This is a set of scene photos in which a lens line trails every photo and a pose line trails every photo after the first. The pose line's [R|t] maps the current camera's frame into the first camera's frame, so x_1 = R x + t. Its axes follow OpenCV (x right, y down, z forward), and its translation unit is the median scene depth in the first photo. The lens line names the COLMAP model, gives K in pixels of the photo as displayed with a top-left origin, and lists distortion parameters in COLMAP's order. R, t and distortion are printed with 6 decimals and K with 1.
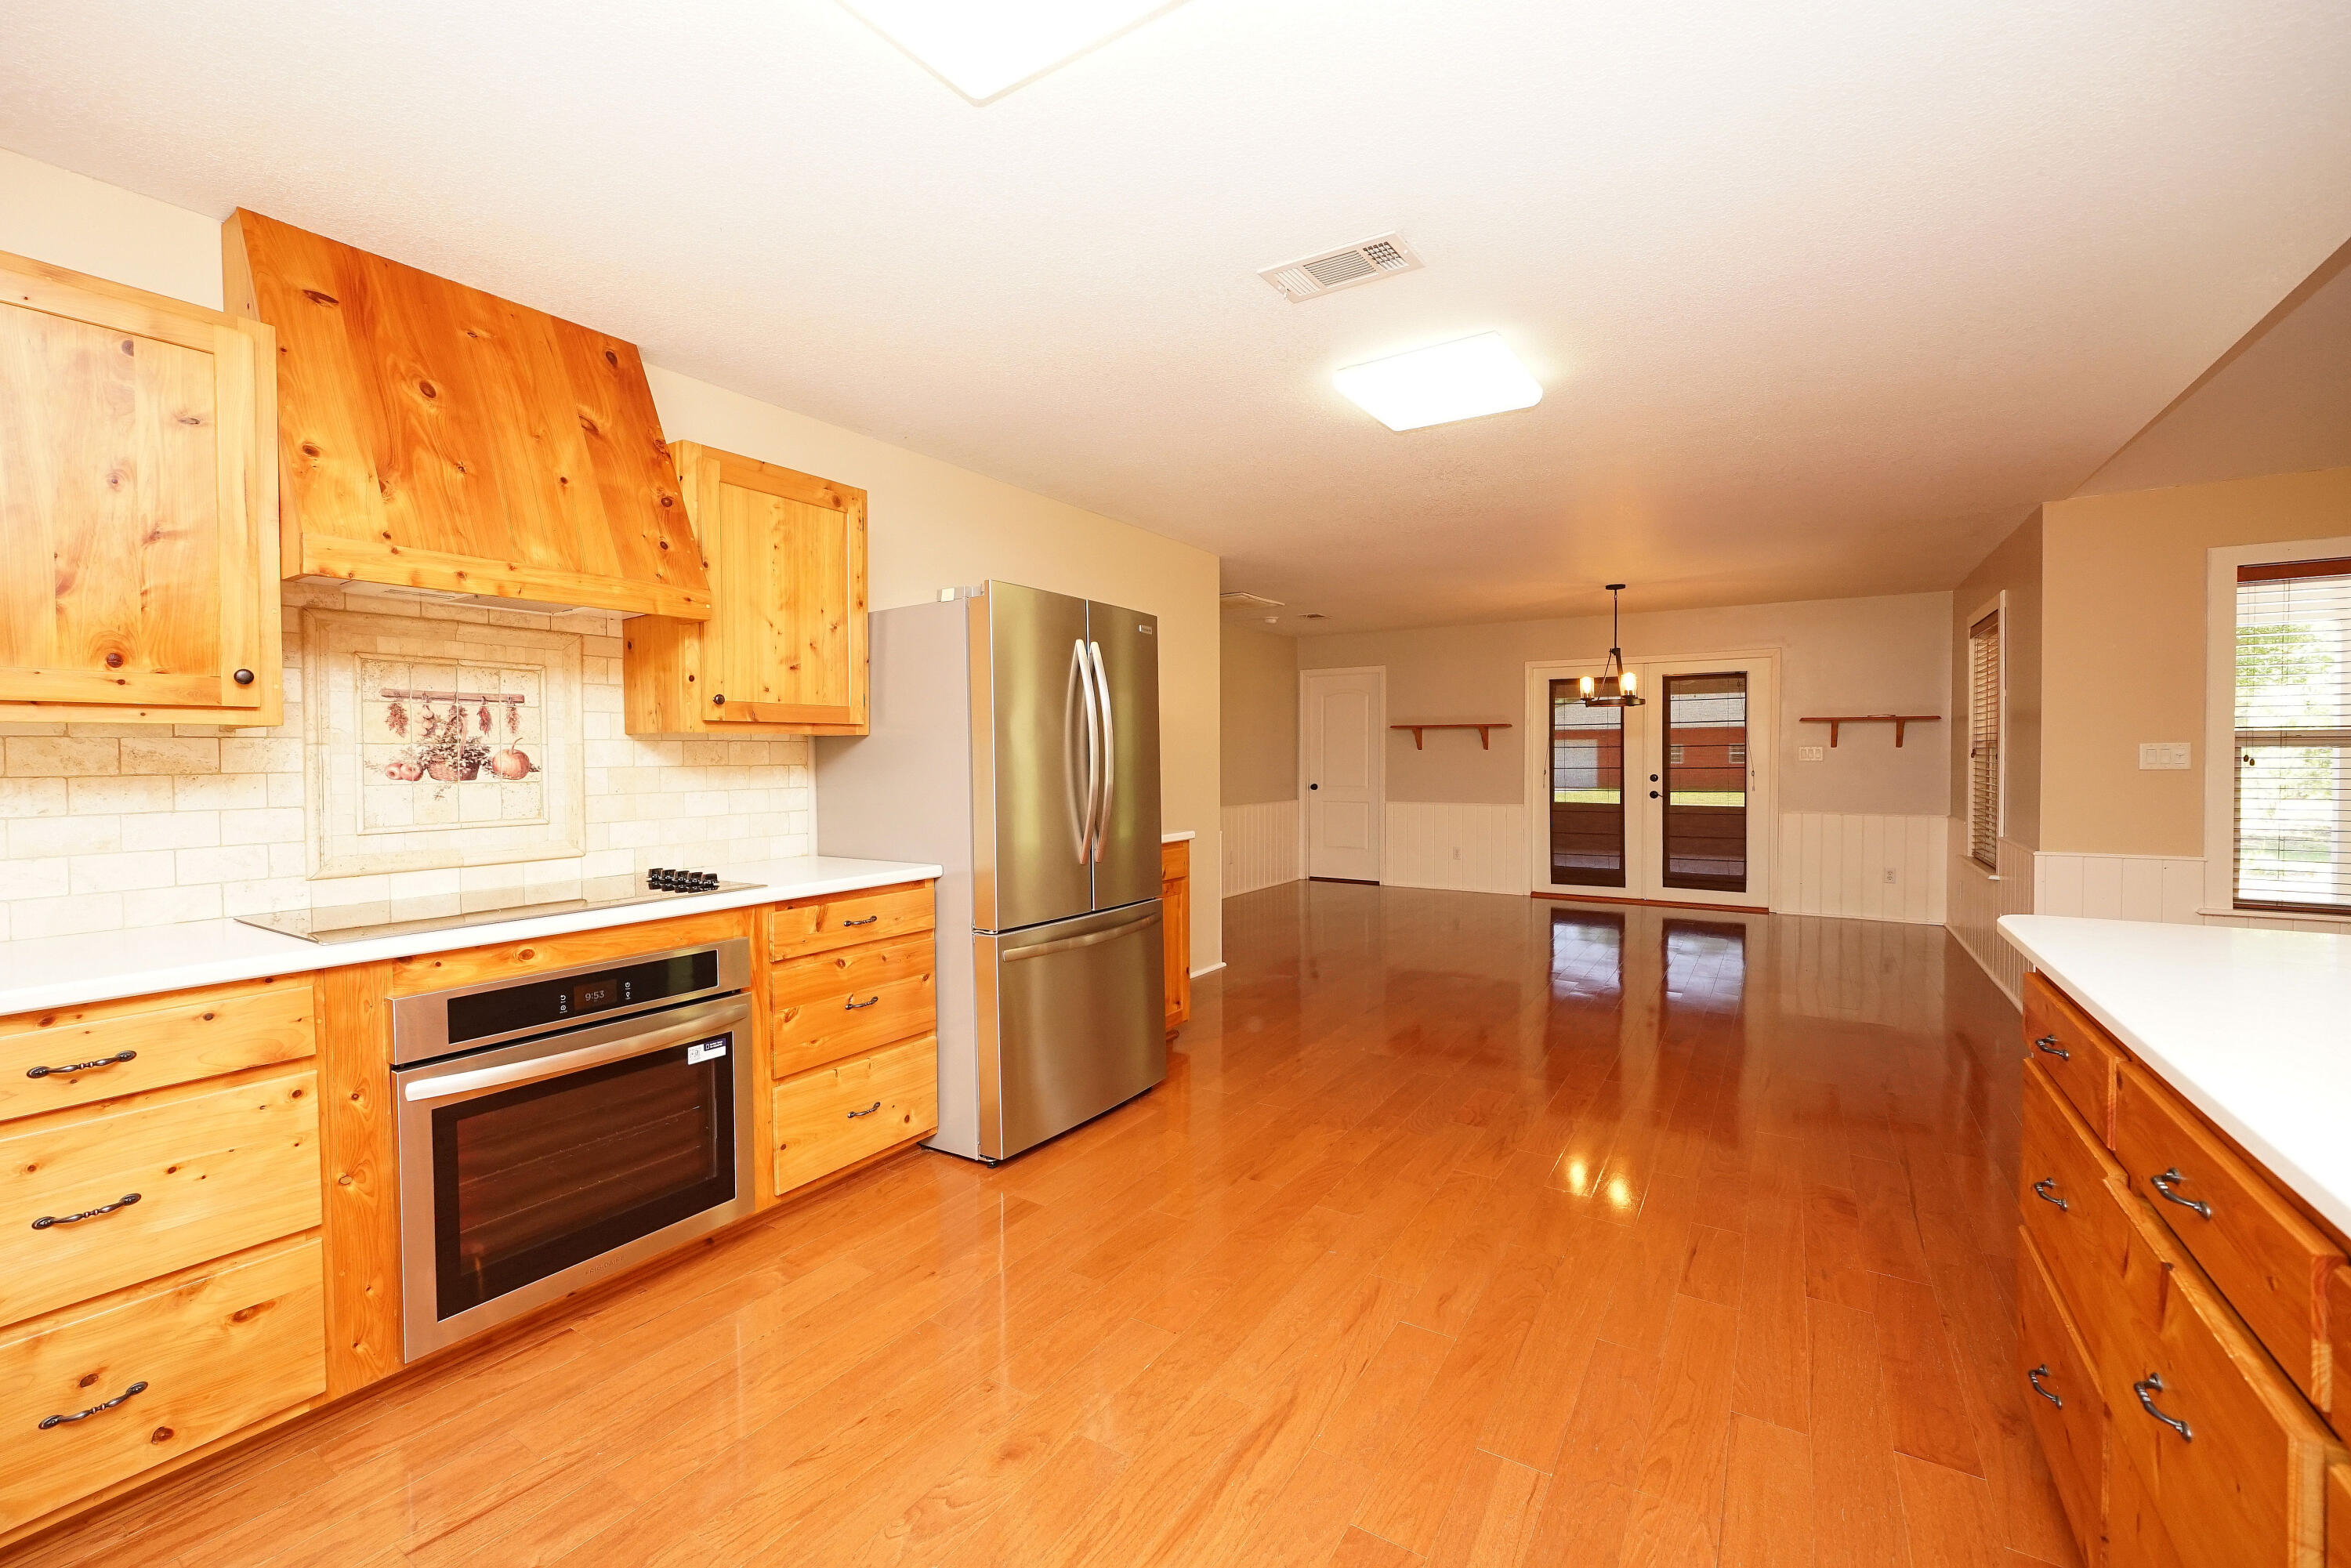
lens RADIAL K [[984.8, 0, 1156.4], [0, 984.8, 775.1], [0, 0, 1]] dist [-0.017074, 0.005987]
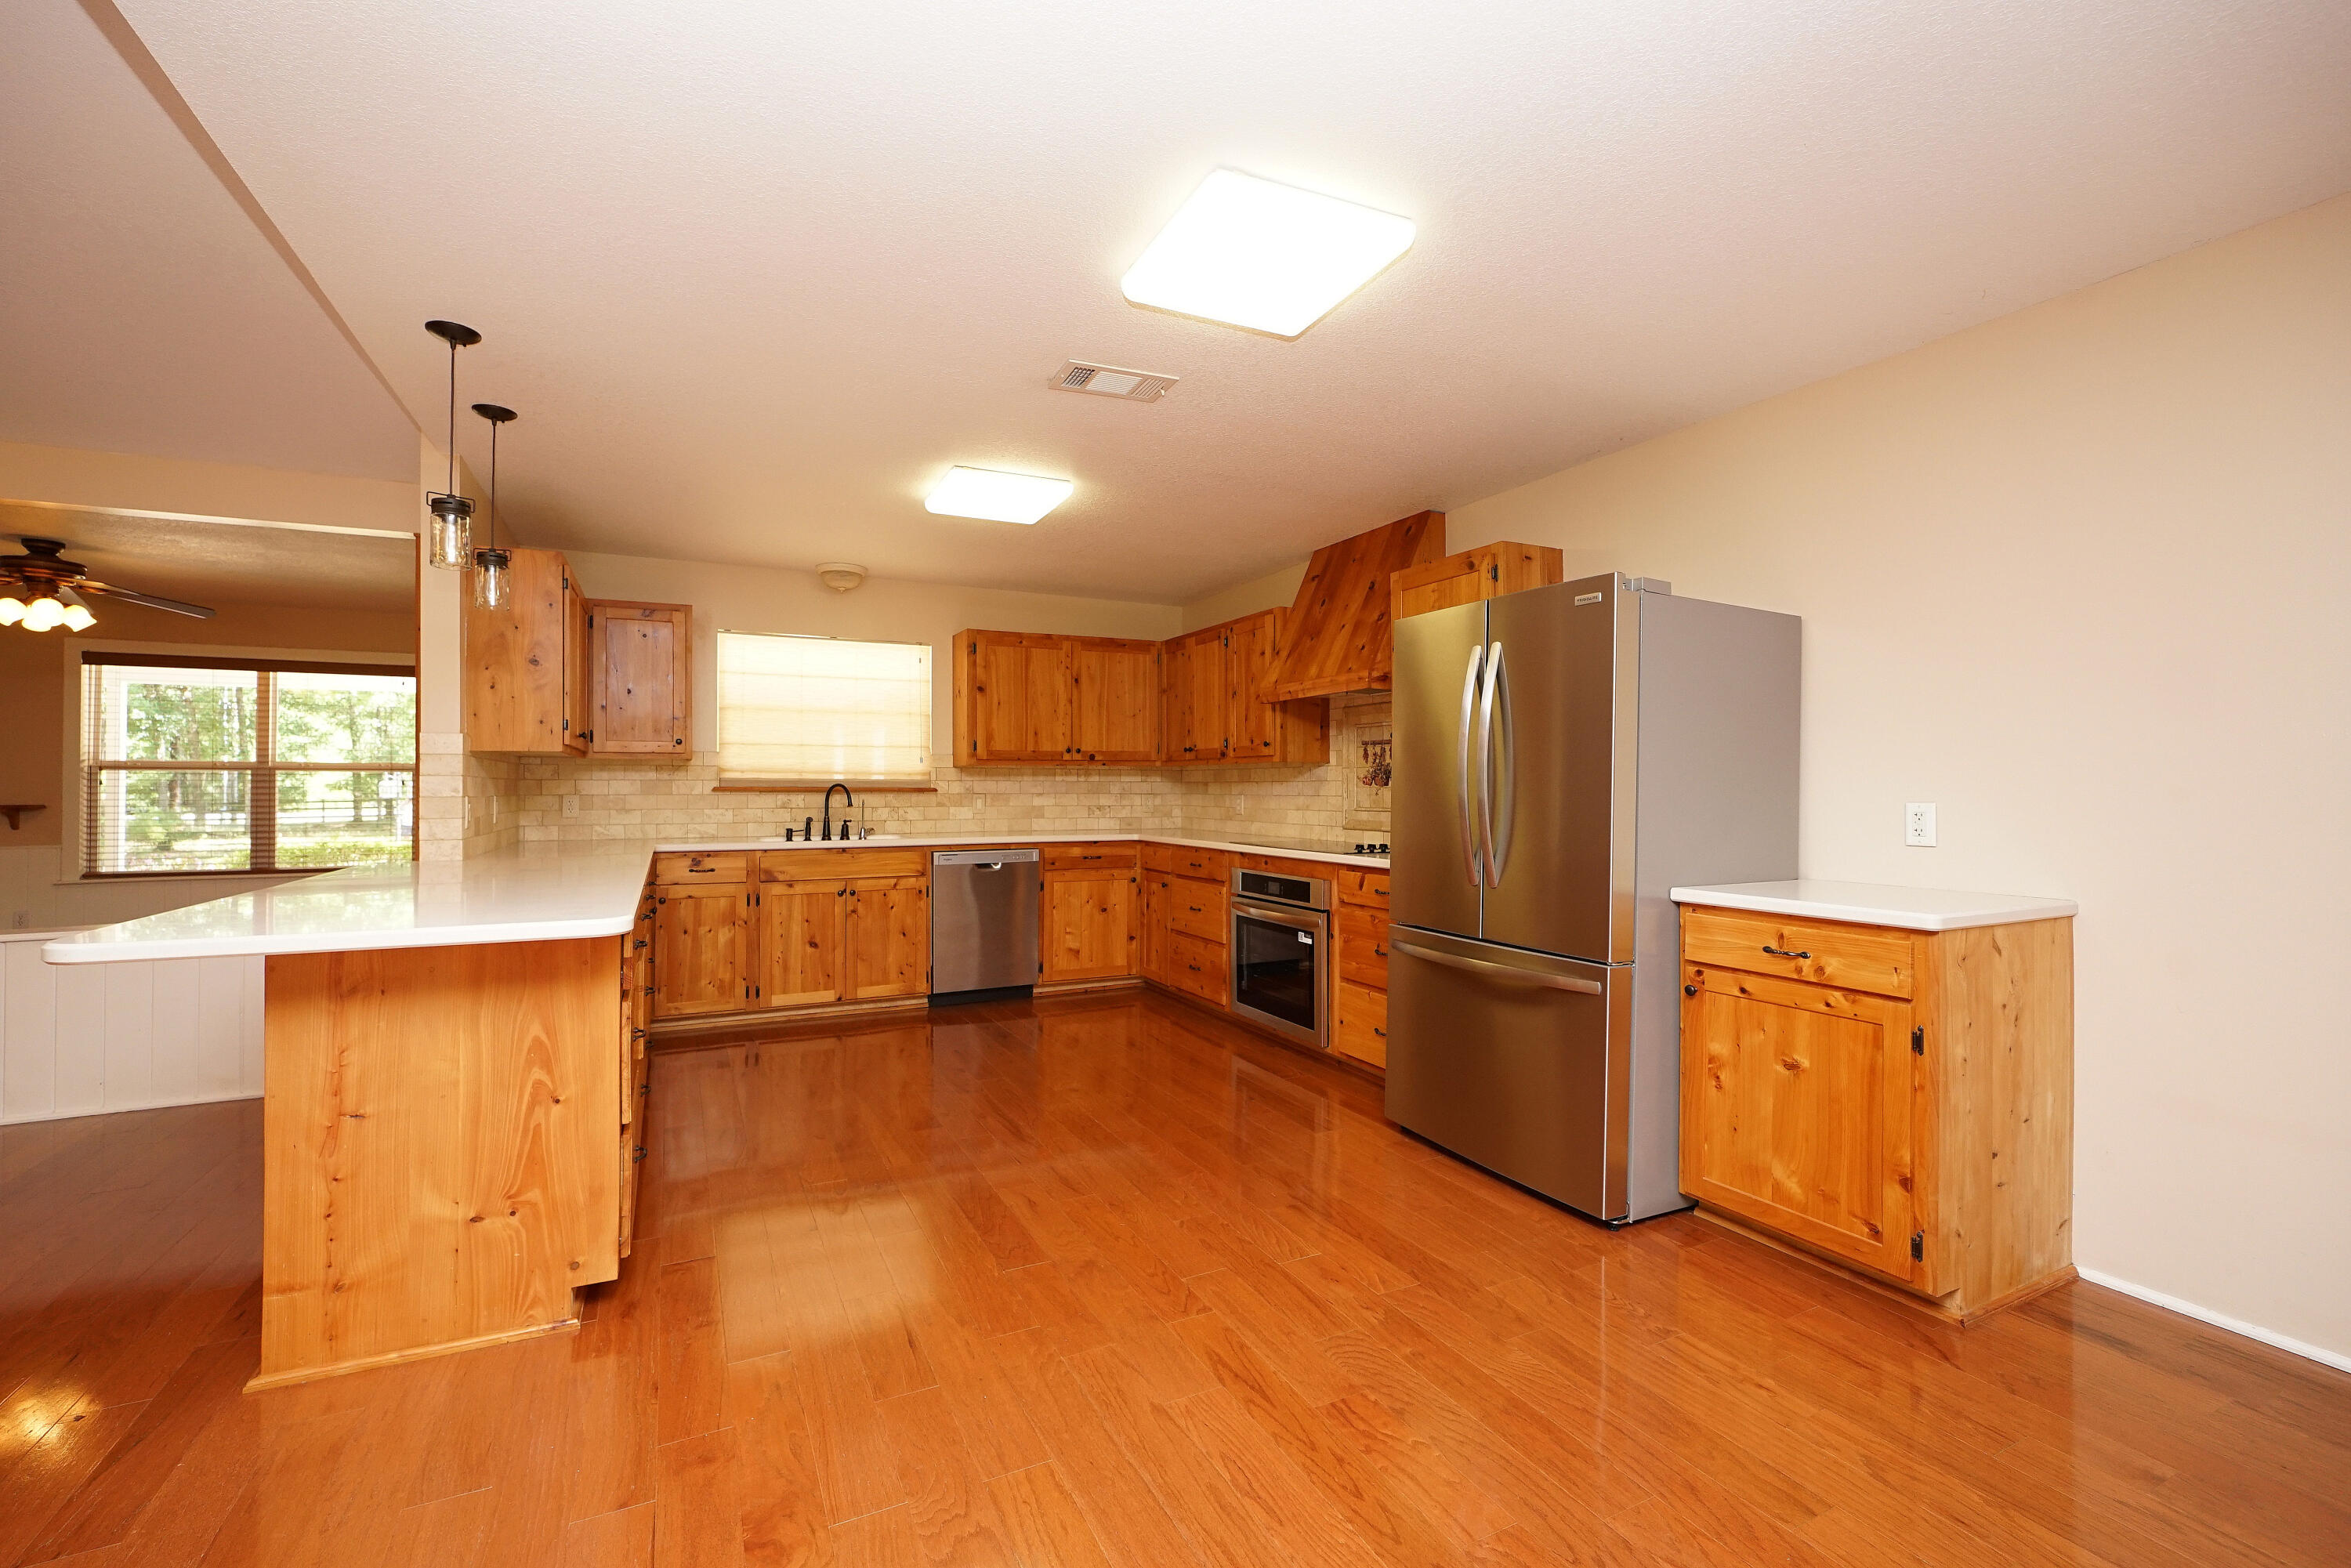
lens RADIAL K [[982.0, 0, 1145.2], [0, 982.0, 776.2], [0, 0, 1]] dist [-0.011365, 0.003702]
pose [[-0.519880, -0.004671, -0.854227, 1.126253], [-0.019495, 0.999789, 0.006398, -0.016073], [0.854017, 0.019979, -0.519861, 1.551745]]
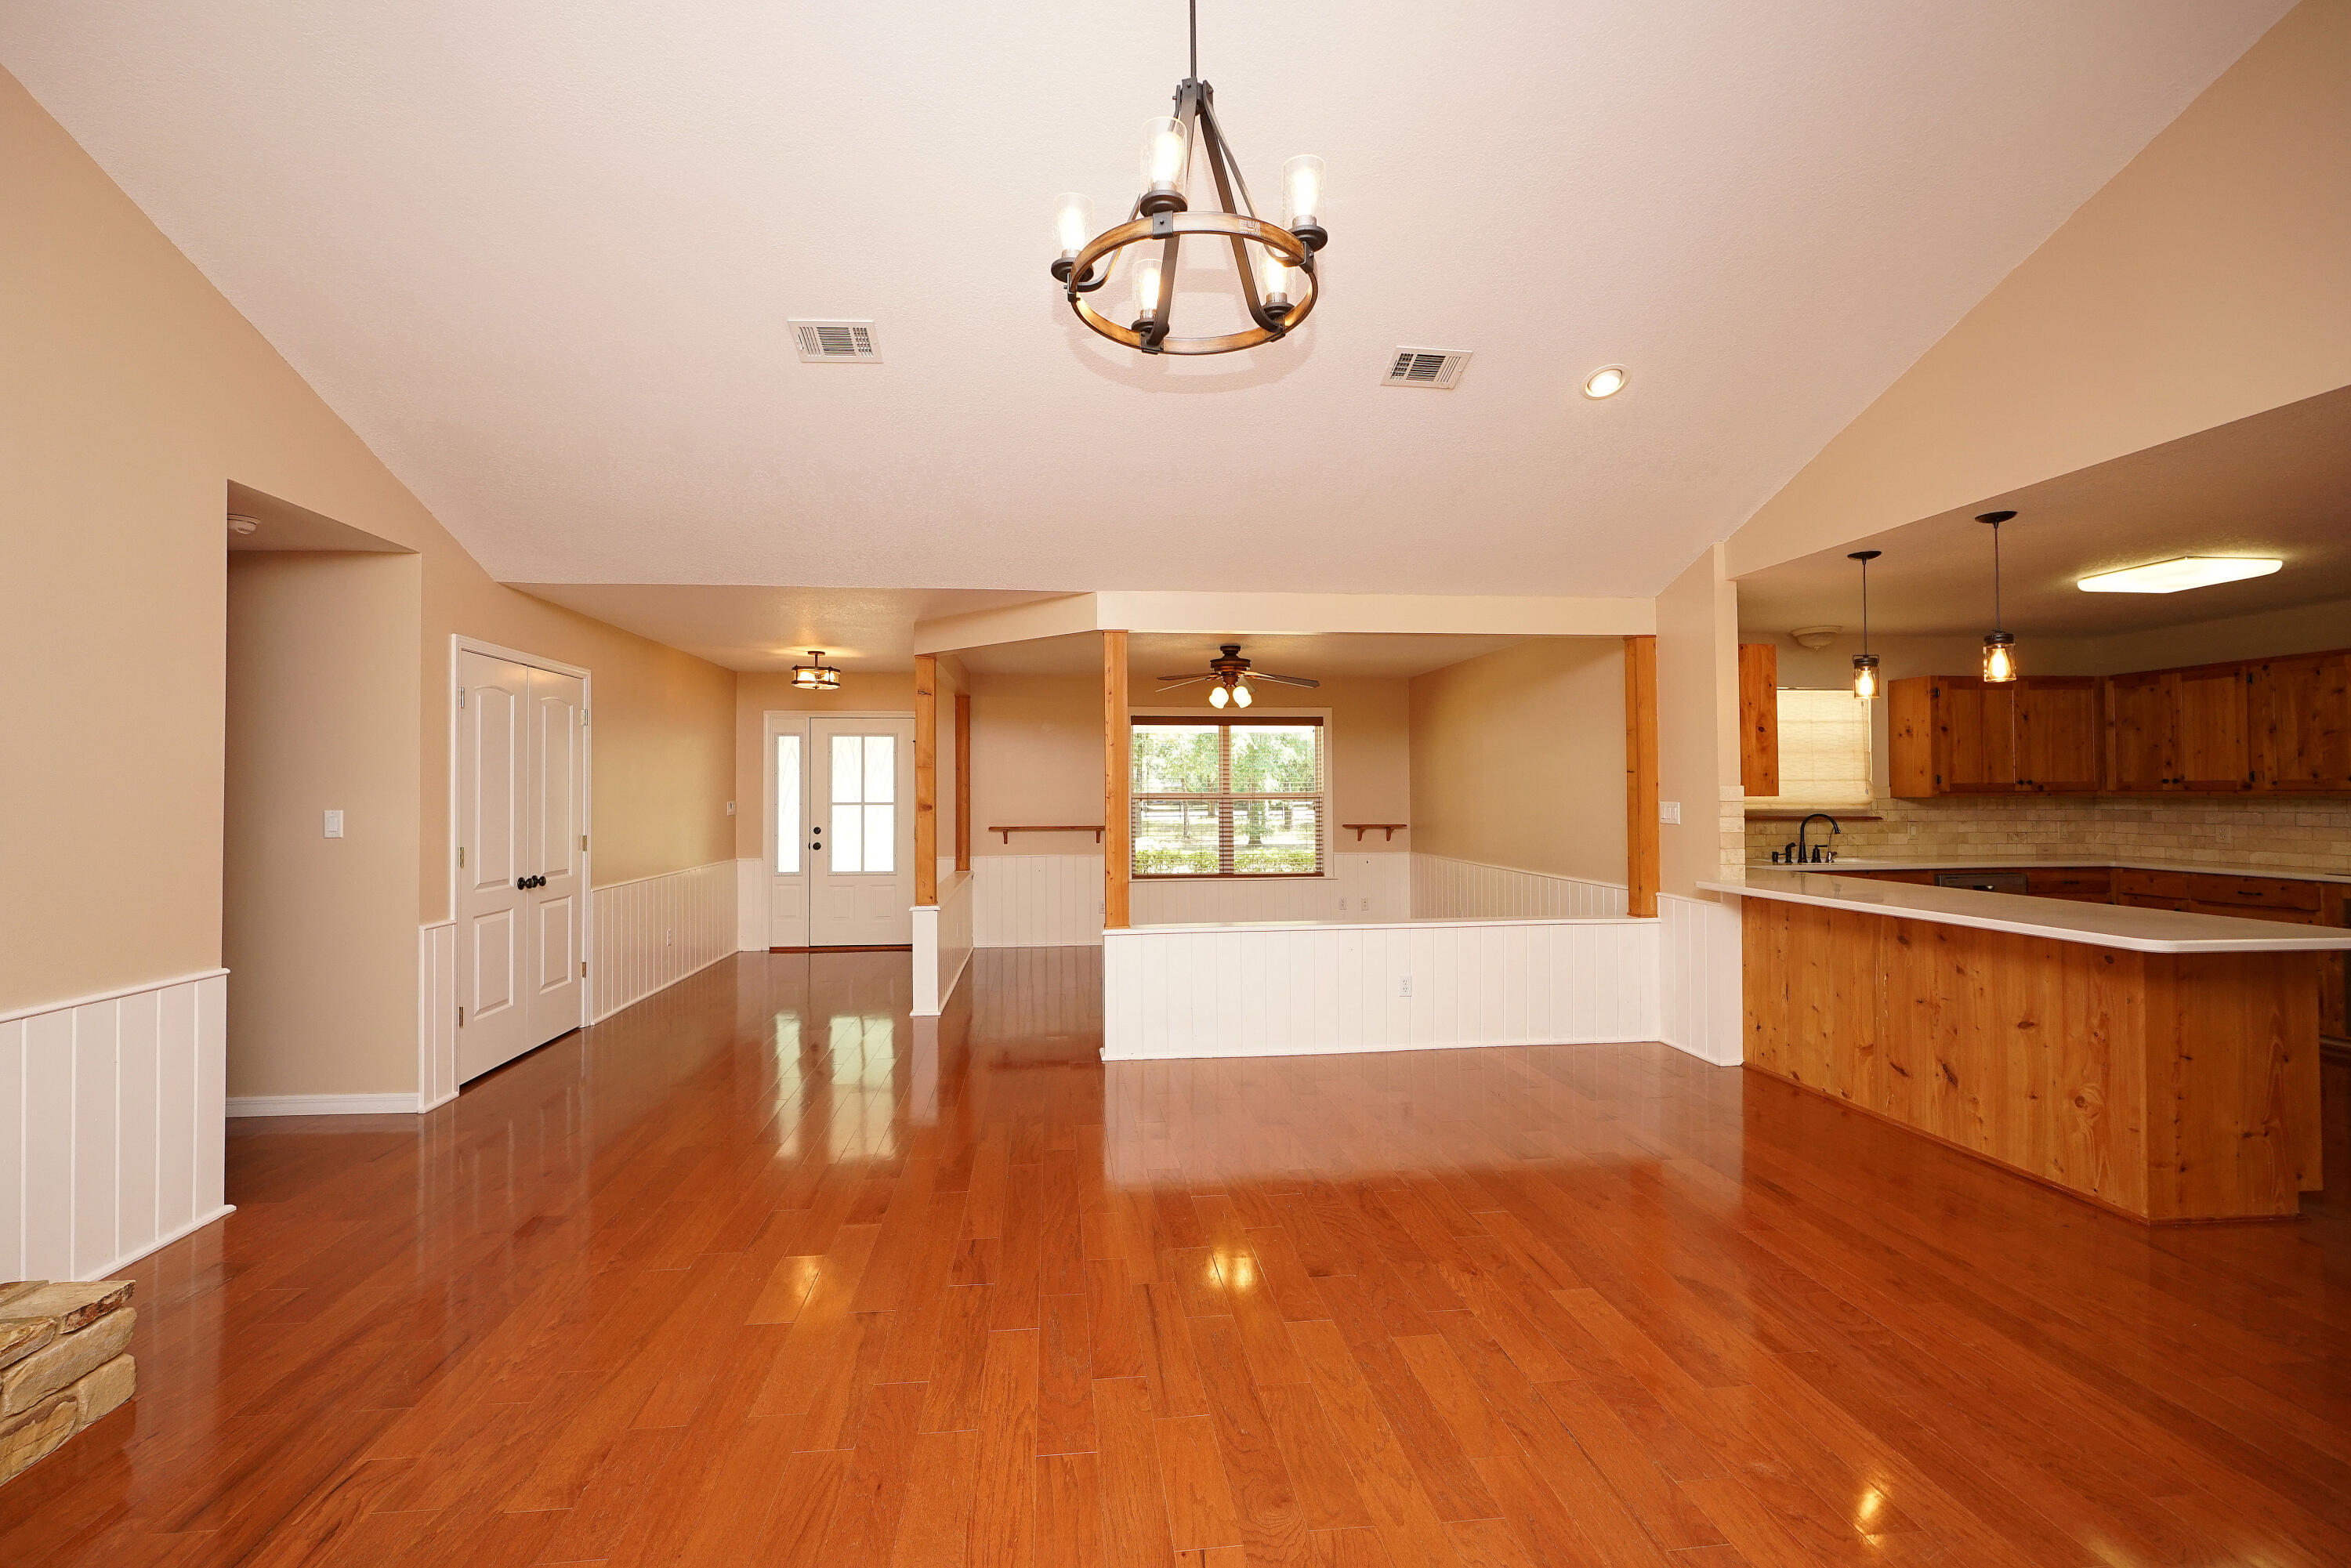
lens RADIAL K [[984.8, 0, 1156.4], [0, 984.8, 775.1], [0, 0, 1]] dist [-0.017074, 0.005987]
pose [[-0.778026, -0.004090, -0.628219, 2.524269], [-0.008385, 0.999957, 0.003873, -0.068143], [0.628176, 0.008281, -0.778027, 0.742767]]
